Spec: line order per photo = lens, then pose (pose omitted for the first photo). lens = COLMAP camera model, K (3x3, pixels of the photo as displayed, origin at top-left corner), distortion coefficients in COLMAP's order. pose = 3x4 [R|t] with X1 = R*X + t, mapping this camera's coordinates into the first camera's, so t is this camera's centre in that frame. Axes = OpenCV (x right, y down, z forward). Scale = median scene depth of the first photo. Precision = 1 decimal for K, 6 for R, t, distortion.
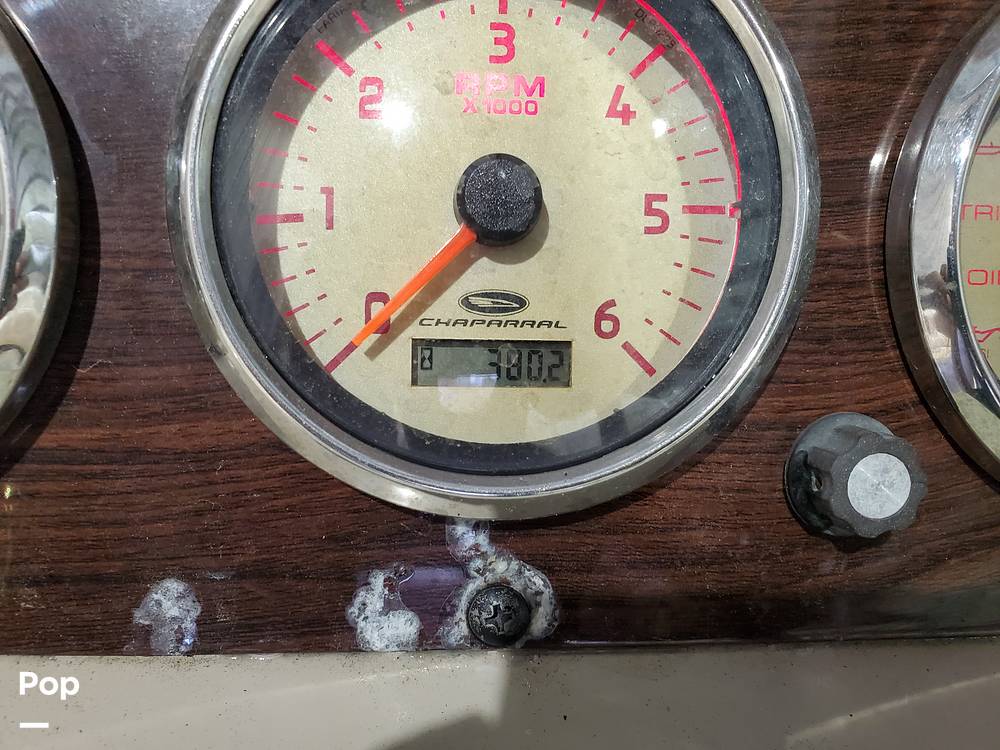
lens RADIAL K [[859.6, 0, 500.0], [0, 859.6, 375.0], [0, 0, 1]] dist [-0.073164, -0.000848]
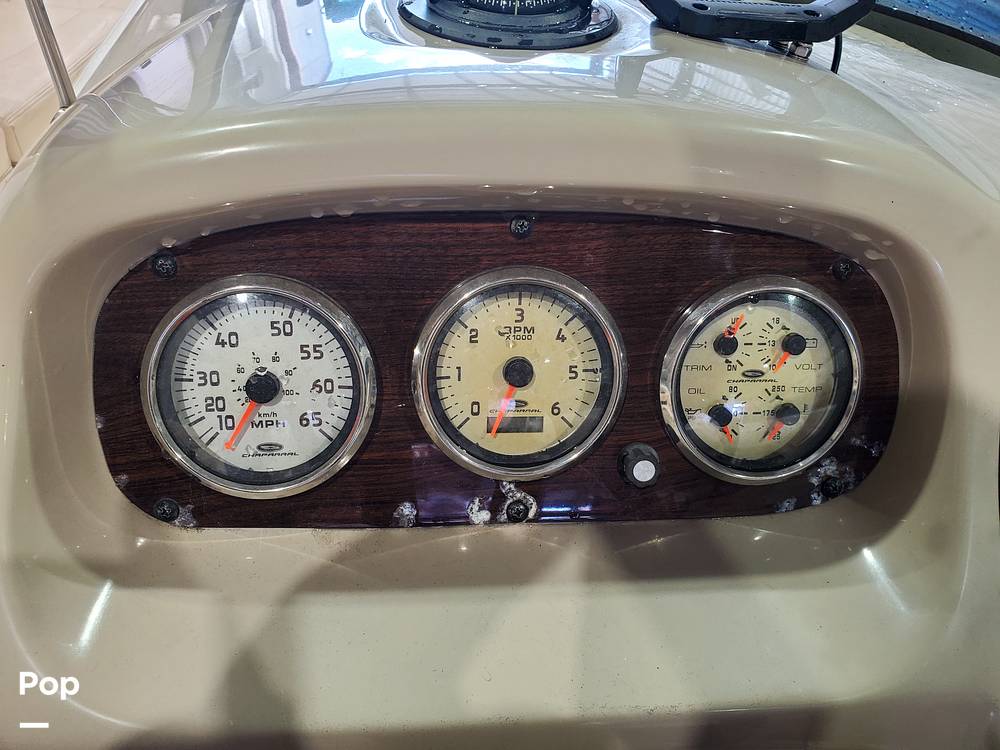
lens RADIAL K [[794.4, 0, 513.4], [0, 794.4, 379.4], [0, 0, 1]] dist [0.008144, 0.004381]
pose [[0.999109, -0.004020, 0.042018, -0.127915], [-0.001271, 0.992137, 0.125152, -0.504323], [-0.042191, -0.125094, 0.991247, -1.627191]]
